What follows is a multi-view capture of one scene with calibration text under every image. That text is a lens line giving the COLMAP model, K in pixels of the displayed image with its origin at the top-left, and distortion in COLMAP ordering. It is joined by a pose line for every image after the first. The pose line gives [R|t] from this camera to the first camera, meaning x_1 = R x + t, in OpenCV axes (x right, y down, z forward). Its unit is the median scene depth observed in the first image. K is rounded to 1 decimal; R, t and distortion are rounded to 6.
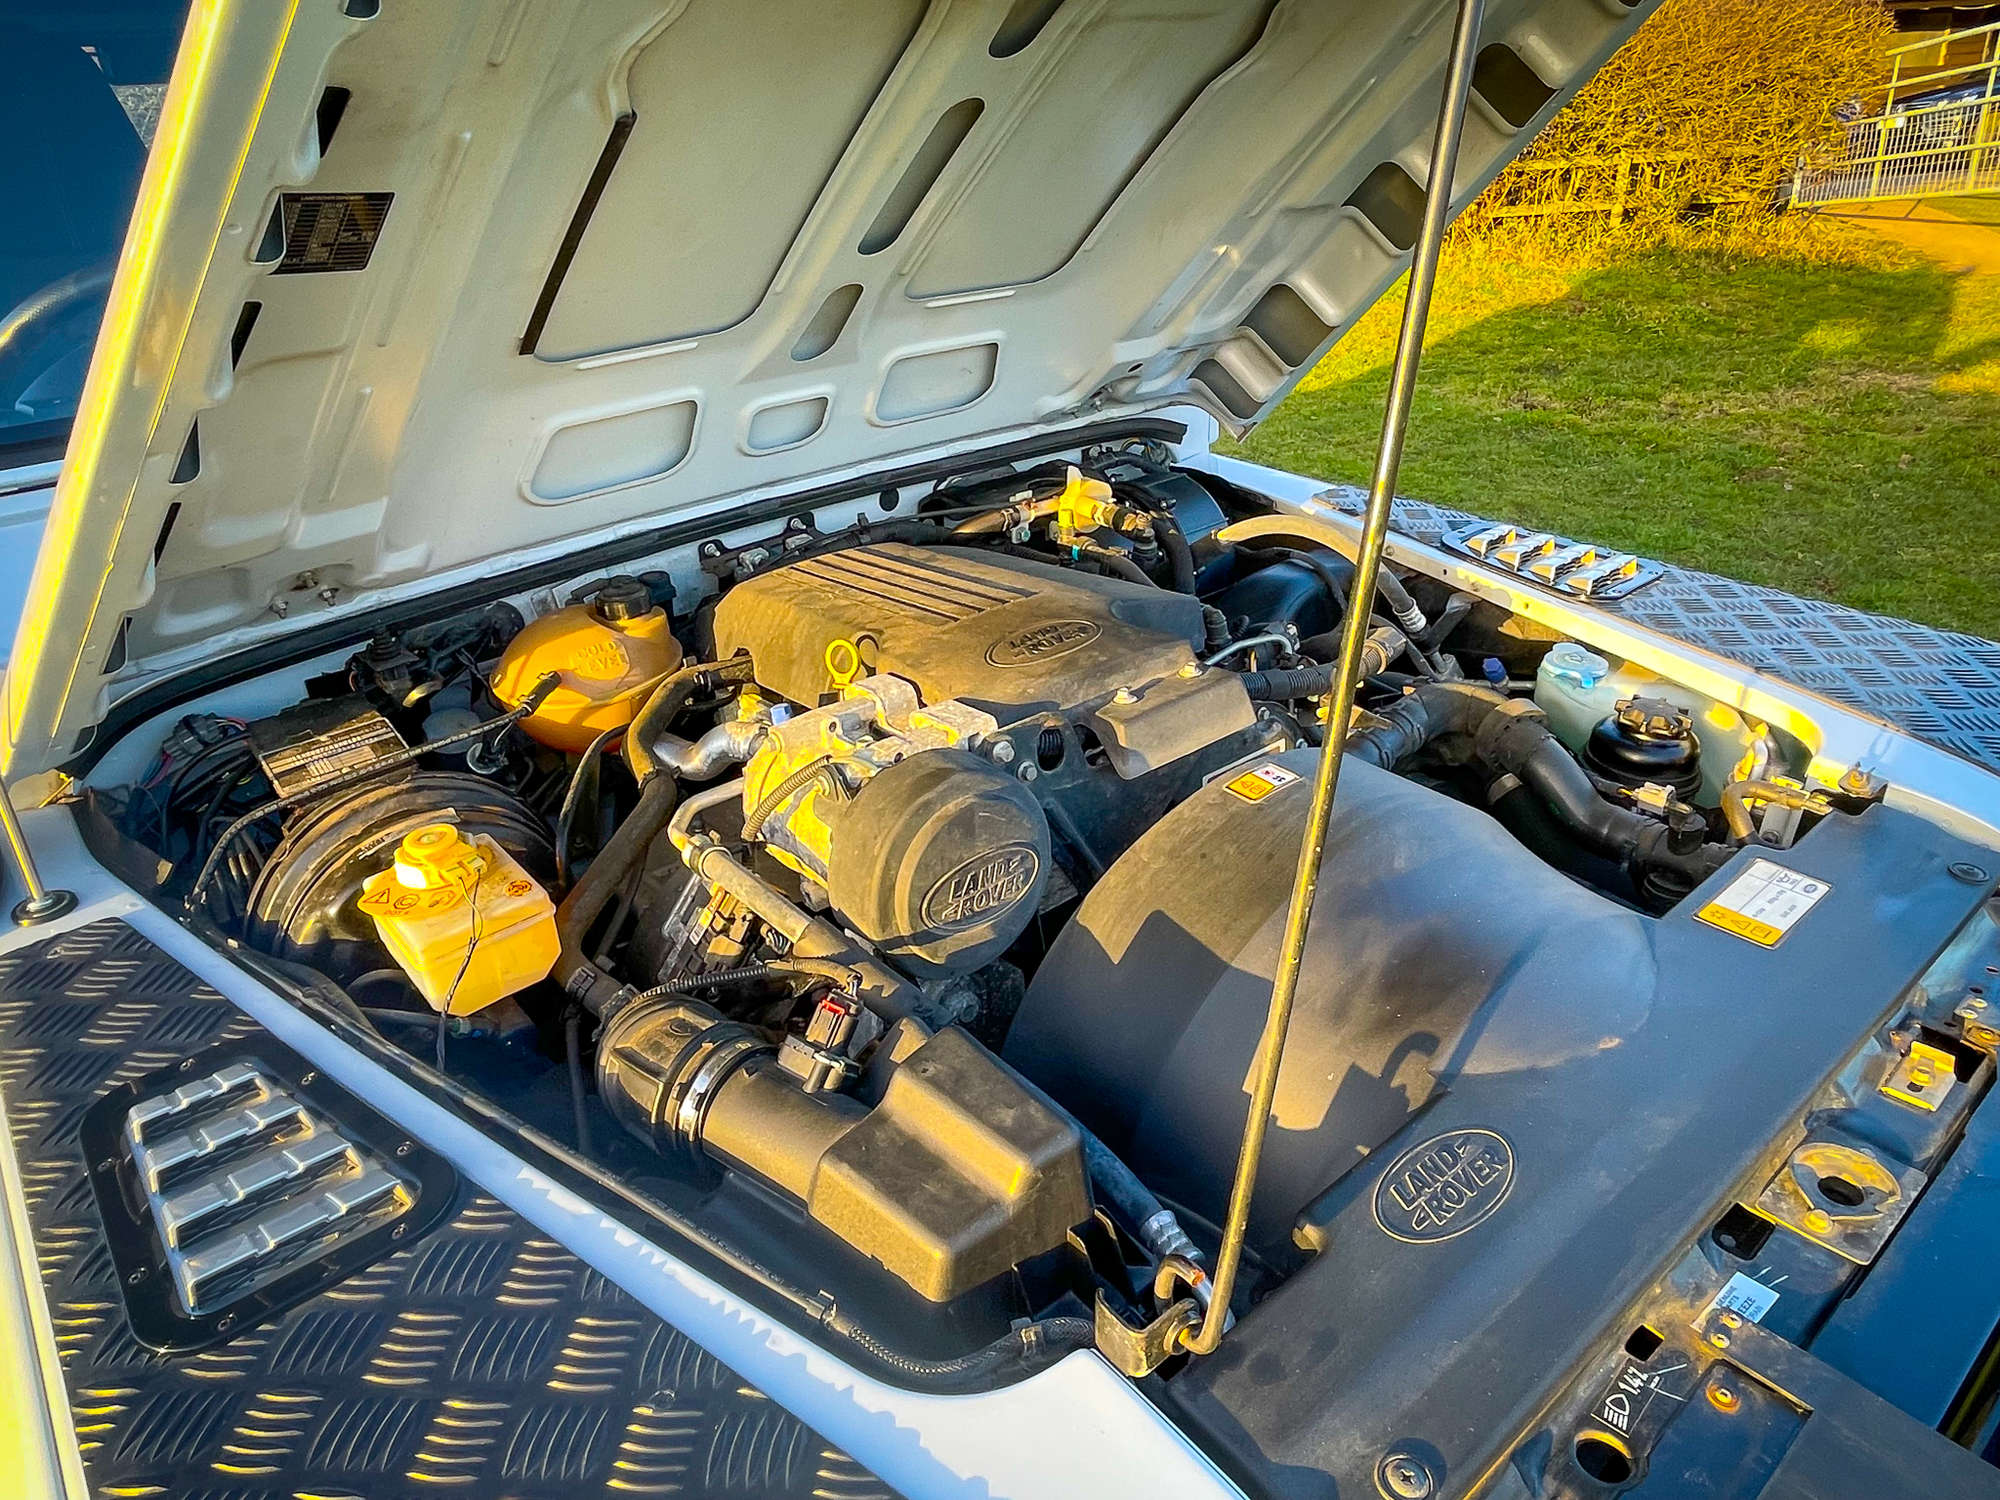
lens RADIAL K [[1280.6, 0, 988.4], [0, 1280.6, 748.3], [0, 0, 1]] dist [-0.003425, -0.001003]
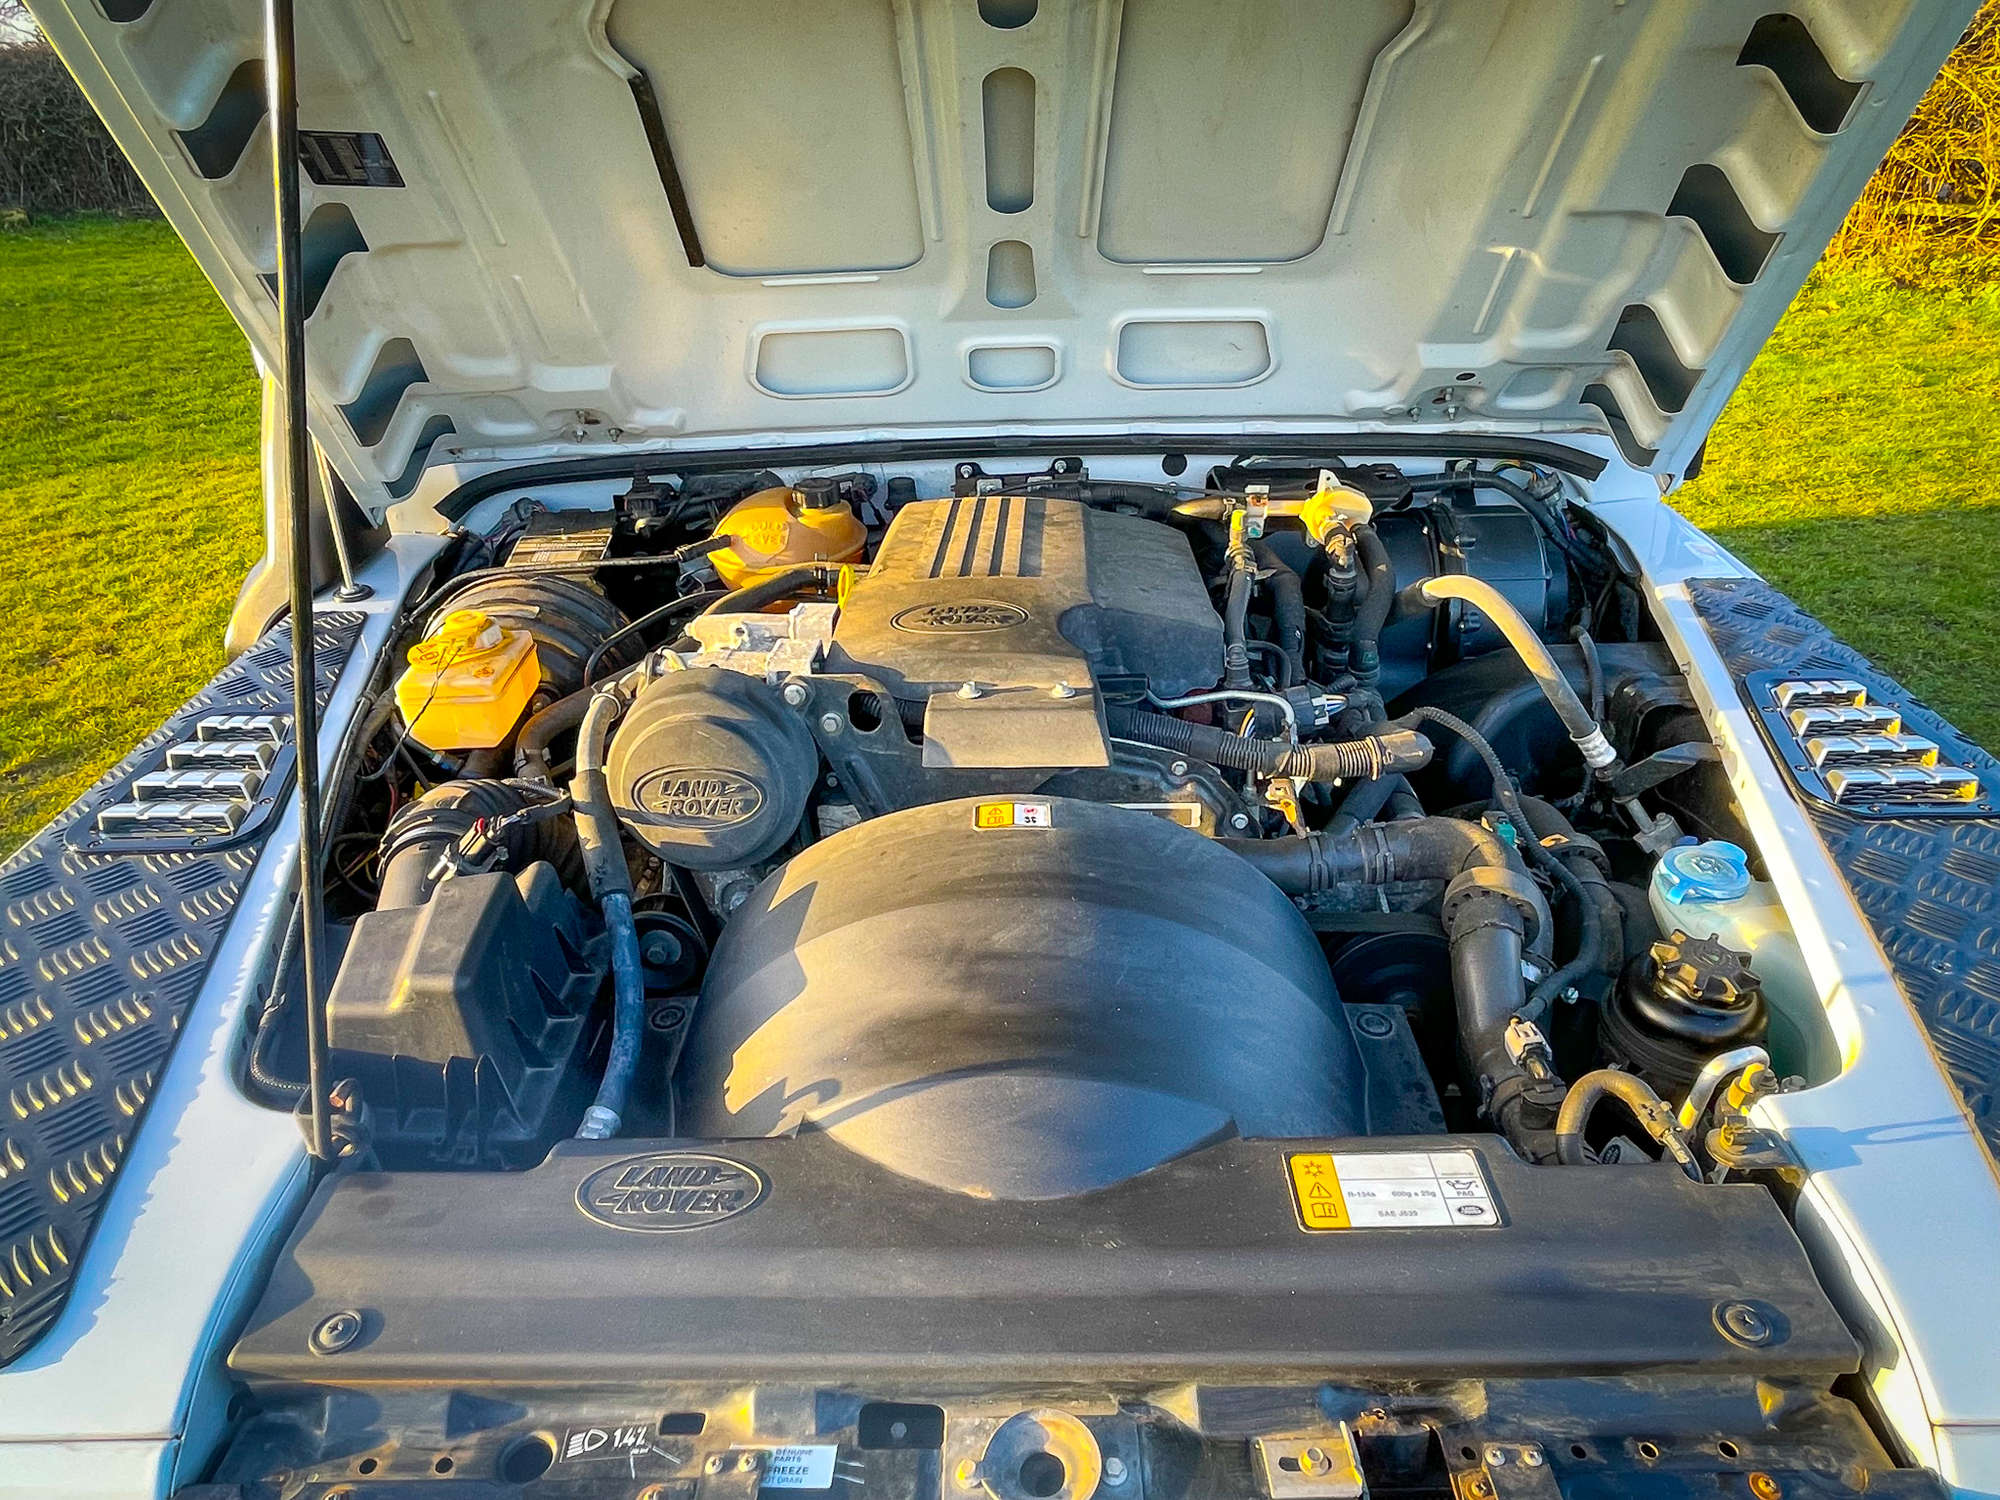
lens RADIAL K [[1280.6, 0, 988.4], [0, 1280.6, 748.3], [0, 0, 1]] dist [-0.003425, -0.001003]
pose [[0.762262, 0.338933, -0.551435, 0.095216], [-0.304366, 0.939568, 0.156762, -0.022177], [0.571242, 0.048344, 0.819356, 0.027585]]
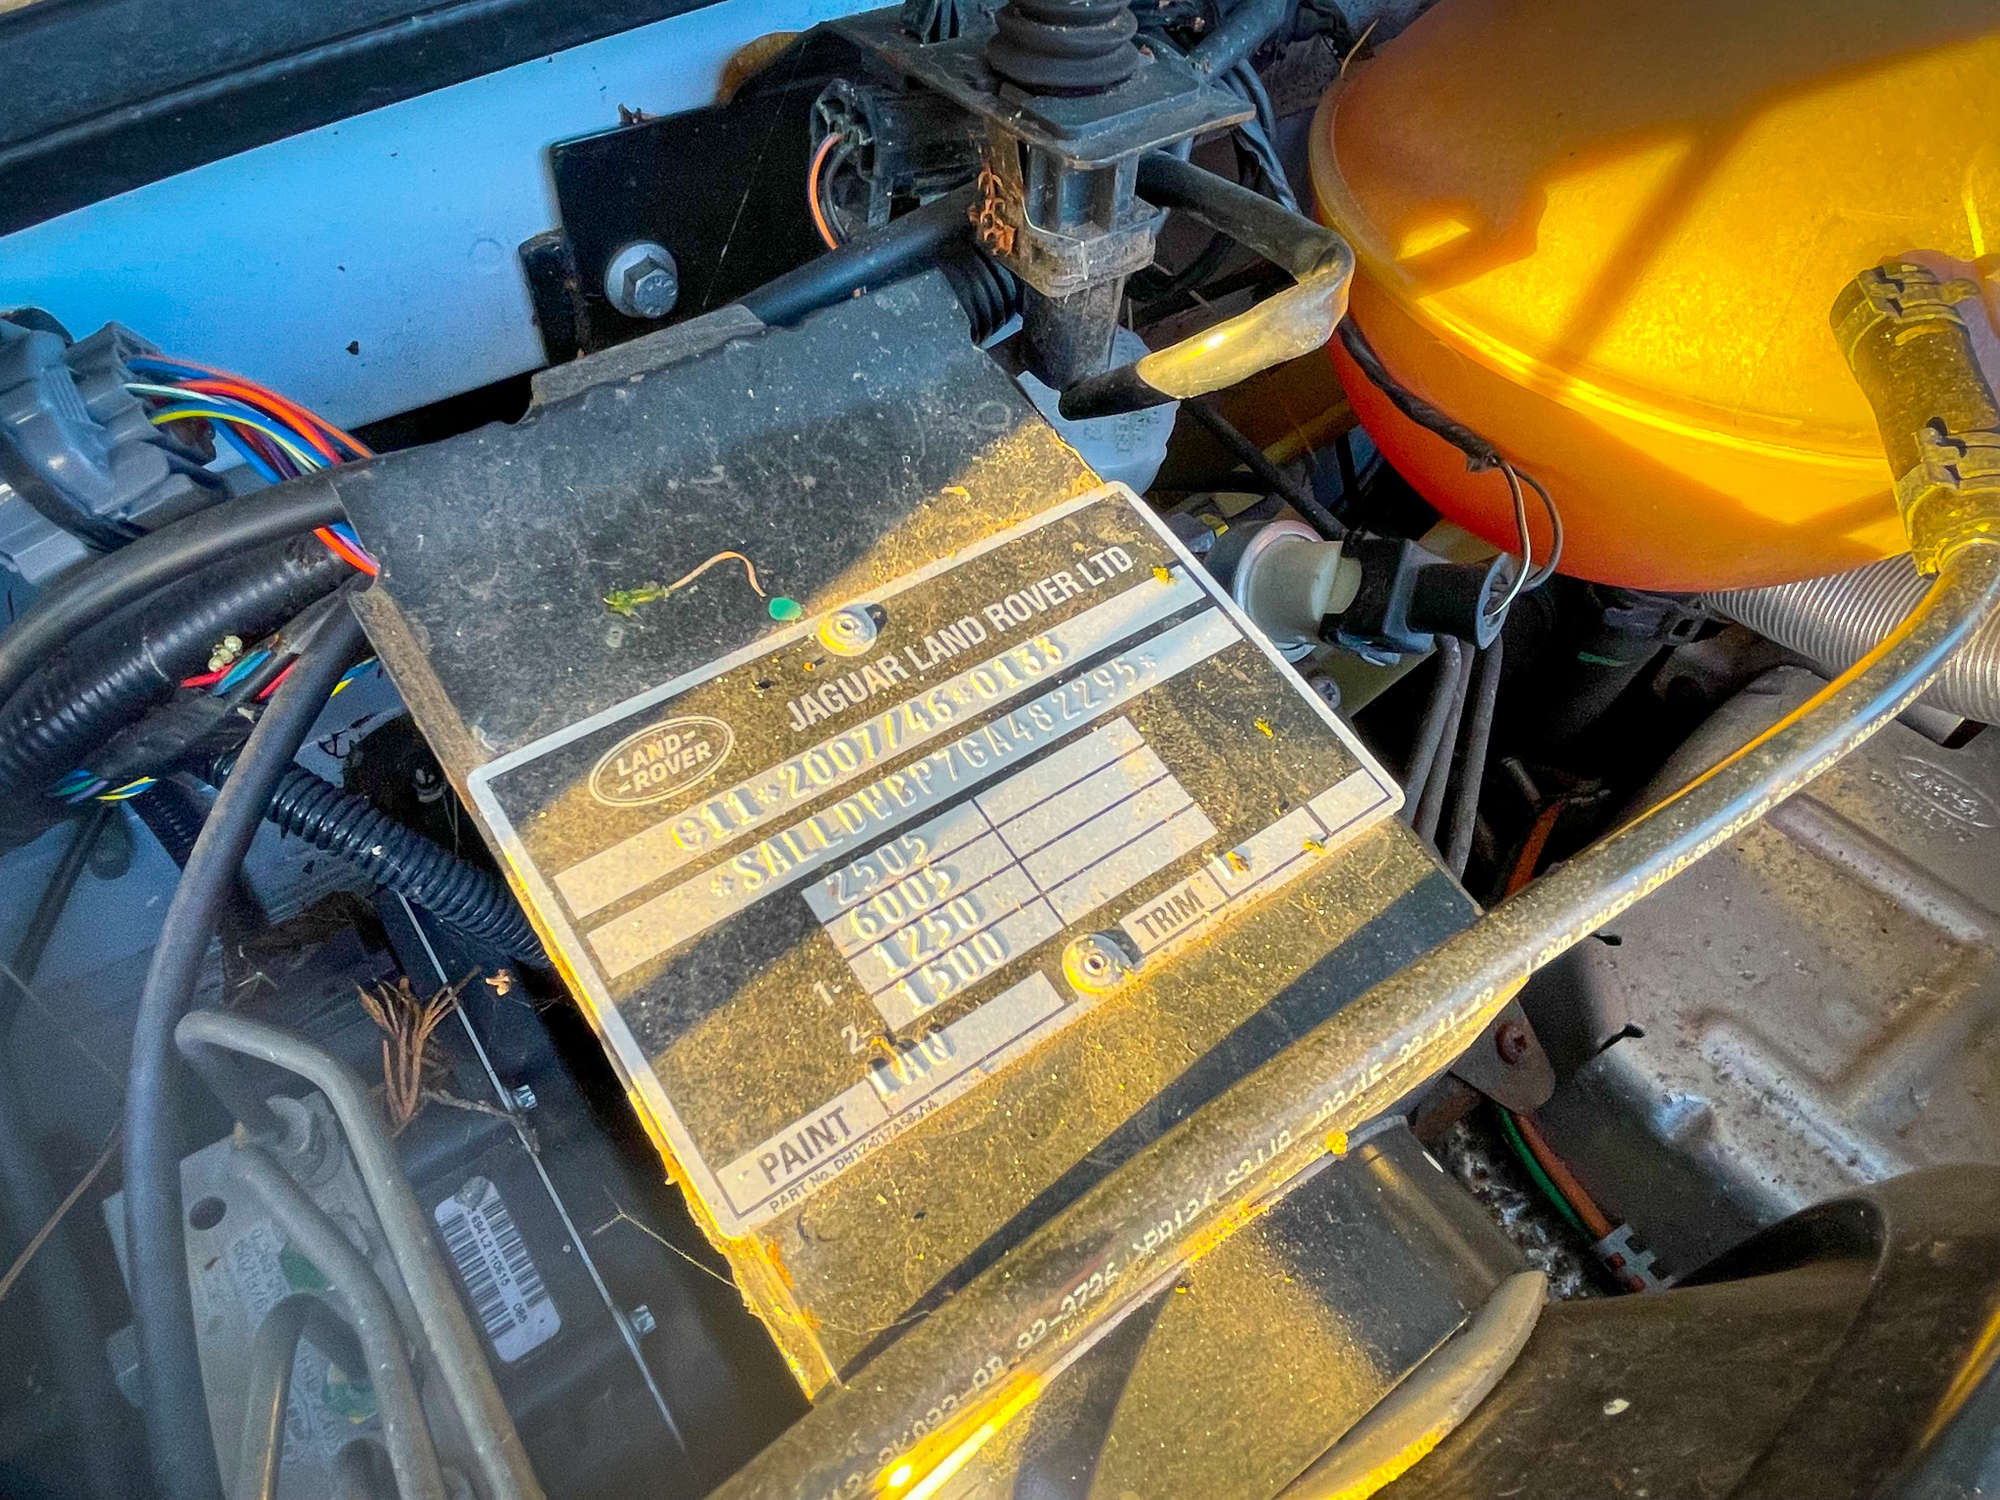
lens RADIAL K [[1280.6, 0, 988.4], [0, 1280.6, 748.3], [0, 0, 1]] dist [-0.003425, -0.001003]
pose [[0.992764, 0.113827, 0.038248, -0.078077], [-0.119611, 0.909188, 0.398836, -0.009398], [0.010624, -0.400525, 0.916224, 0.130997]]
